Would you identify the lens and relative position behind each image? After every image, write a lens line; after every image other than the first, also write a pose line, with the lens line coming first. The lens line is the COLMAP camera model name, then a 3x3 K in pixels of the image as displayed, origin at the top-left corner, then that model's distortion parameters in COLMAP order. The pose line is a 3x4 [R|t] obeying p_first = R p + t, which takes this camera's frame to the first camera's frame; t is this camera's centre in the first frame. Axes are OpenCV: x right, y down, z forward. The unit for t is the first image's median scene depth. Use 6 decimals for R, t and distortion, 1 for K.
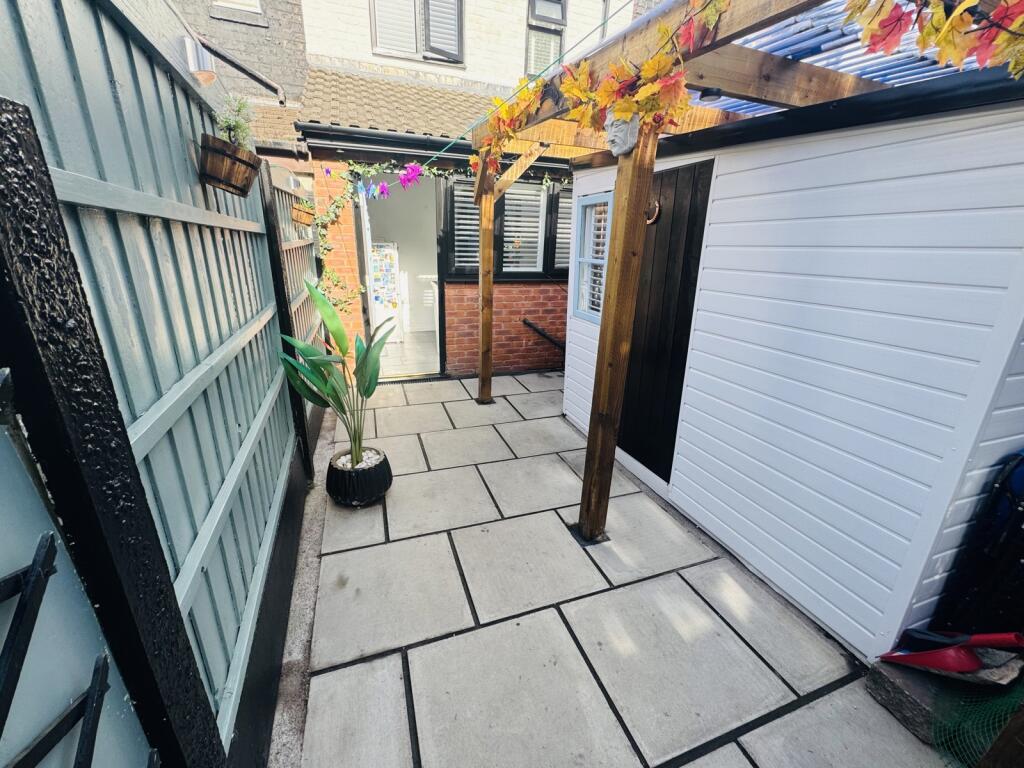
lens RADIAL K [[411.2, 0, 511.6], [0, 411.2, 380.4], [0, 0, 1]] dist [-0.003912, -0.000022]
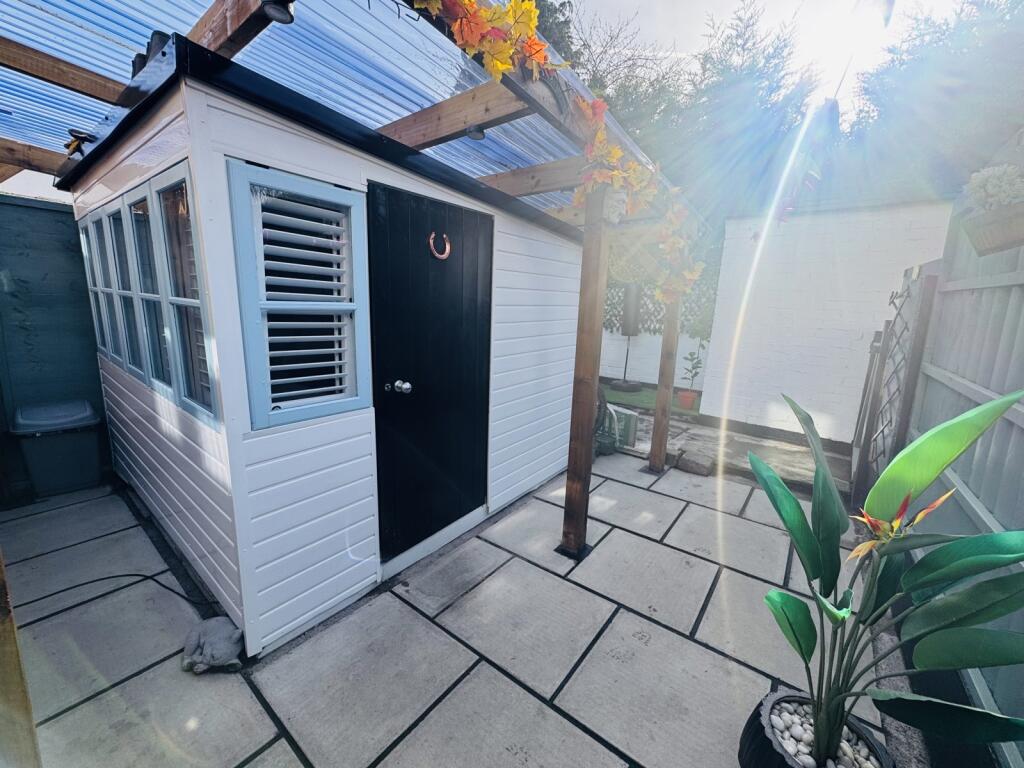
lens RADIAL K [[411.2, 0, 511.6], [0, 411.2, 378.8], [0, 0, 1]] dist [-0.003912, -0.000022]
pose [[-0.535715, -0.196440, 0.821231, -0.526766], [0.230023, 0.901832, 0.365772, -0.465833], [-0.812465, 0.384852, -0.437939, 1.442717]]
